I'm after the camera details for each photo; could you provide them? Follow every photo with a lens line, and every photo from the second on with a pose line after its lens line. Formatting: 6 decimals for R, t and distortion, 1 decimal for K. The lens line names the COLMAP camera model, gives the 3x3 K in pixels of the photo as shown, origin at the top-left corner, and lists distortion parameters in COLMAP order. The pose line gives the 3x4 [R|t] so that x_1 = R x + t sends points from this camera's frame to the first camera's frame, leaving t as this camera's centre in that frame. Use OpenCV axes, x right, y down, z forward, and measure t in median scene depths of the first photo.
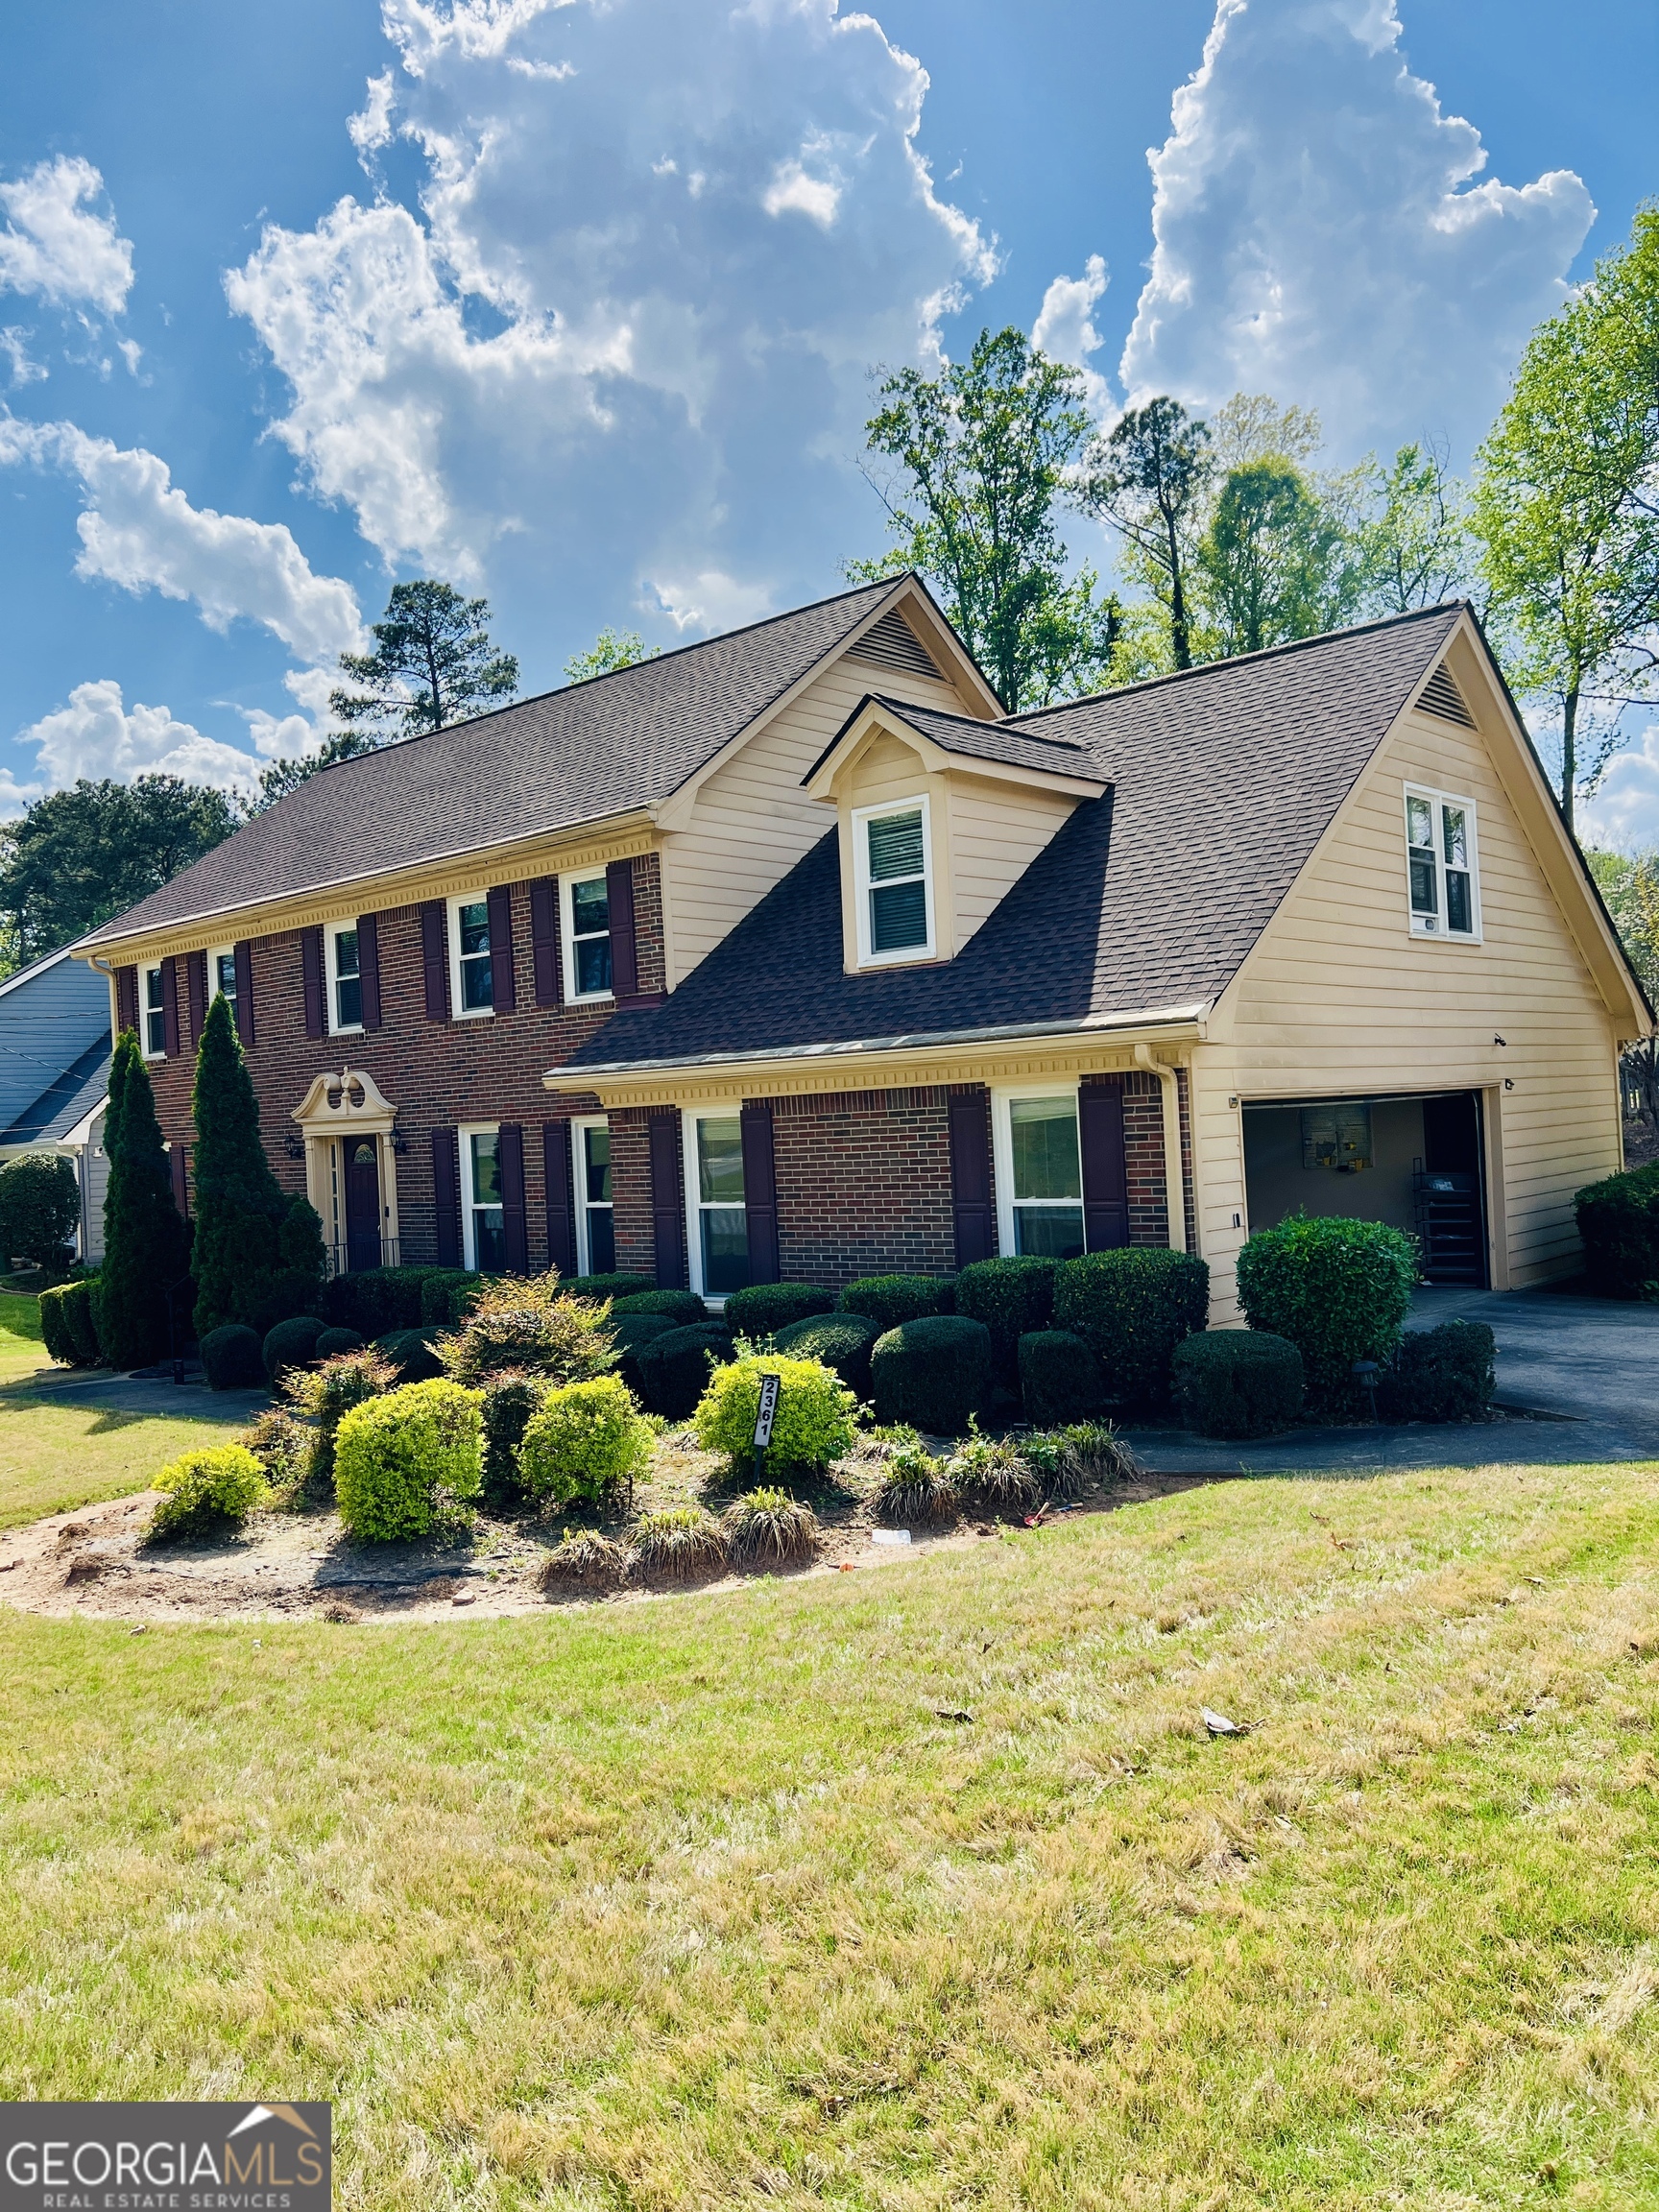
lens RADIAL K [[1685.8, 0, 838.5], [0, 1685.8, 1115.6], [0, 0, 1]] dist [0.042315, -0.029300]
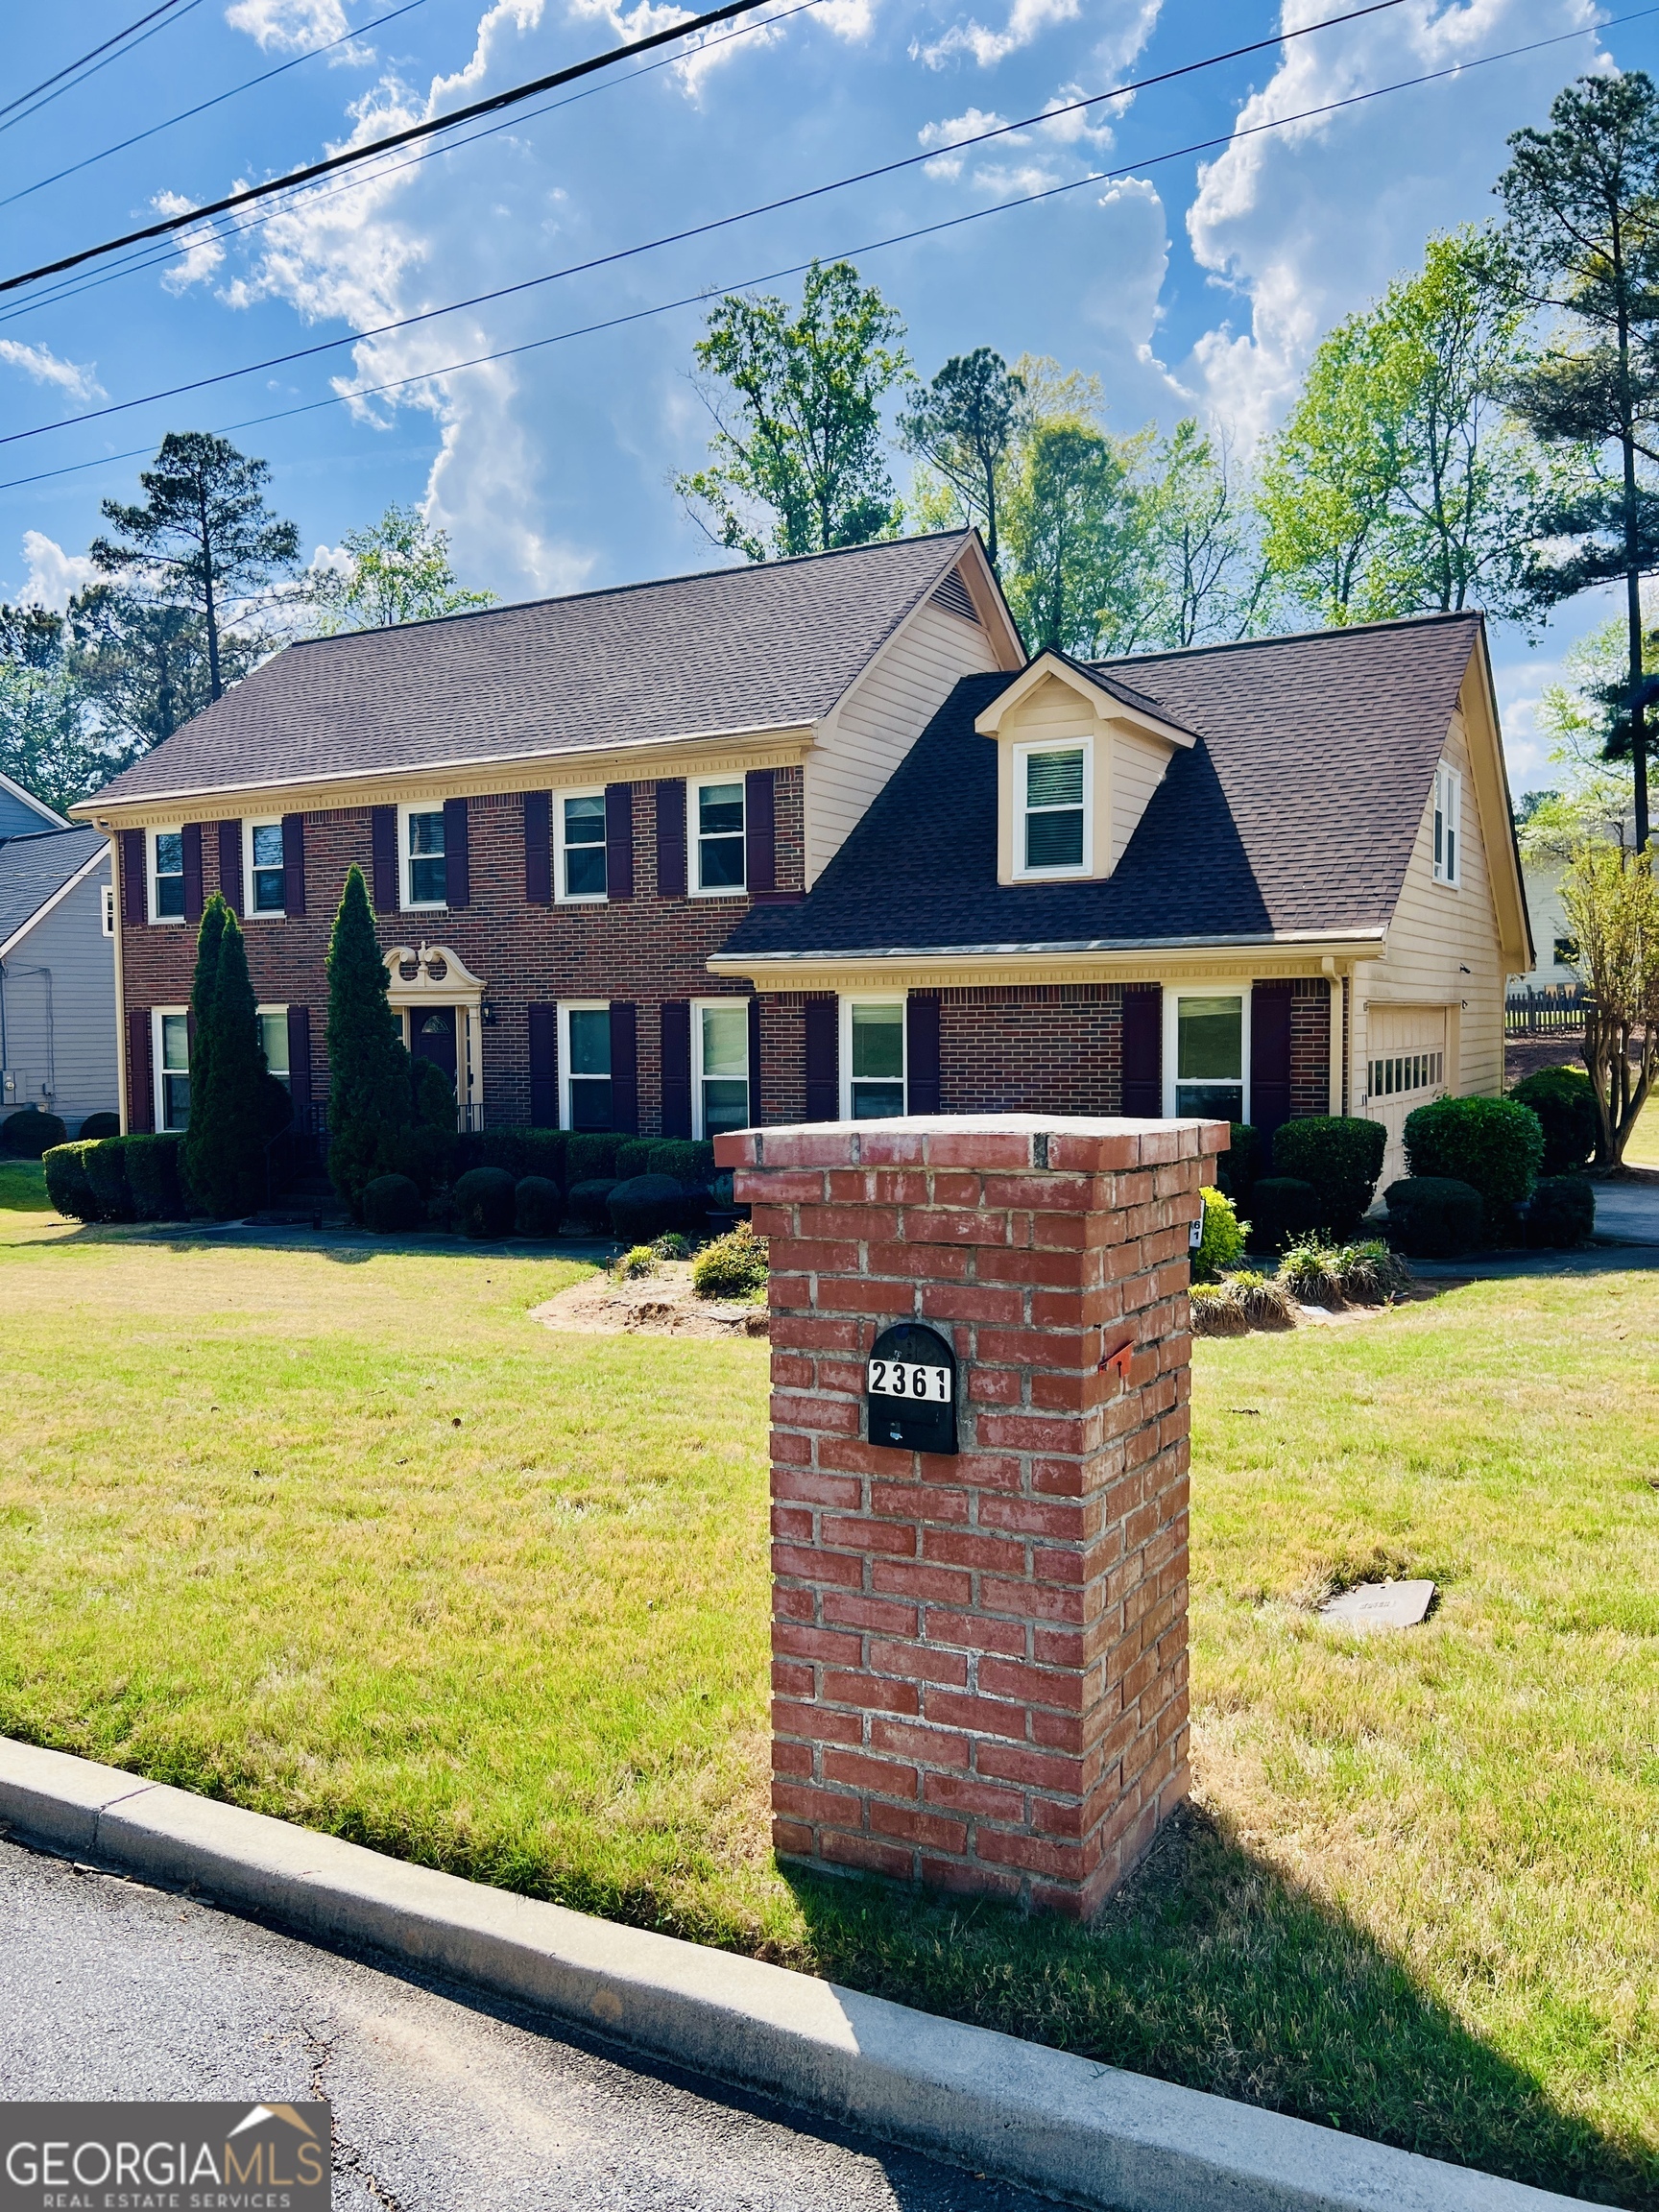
lens RADIAL K [[1685.8, 0, 811.5], [0, 1685.8, 1098.7], [0, 0, 1]] dist [0.042315, -0.029300]
pose [[0.974953, 0.026950, 0.220771, -0.295520], [-0.037684, 0.998296, 0.044553, 0.013525], [-0.219194, -0.051757, 0.974308, -0.096423]]
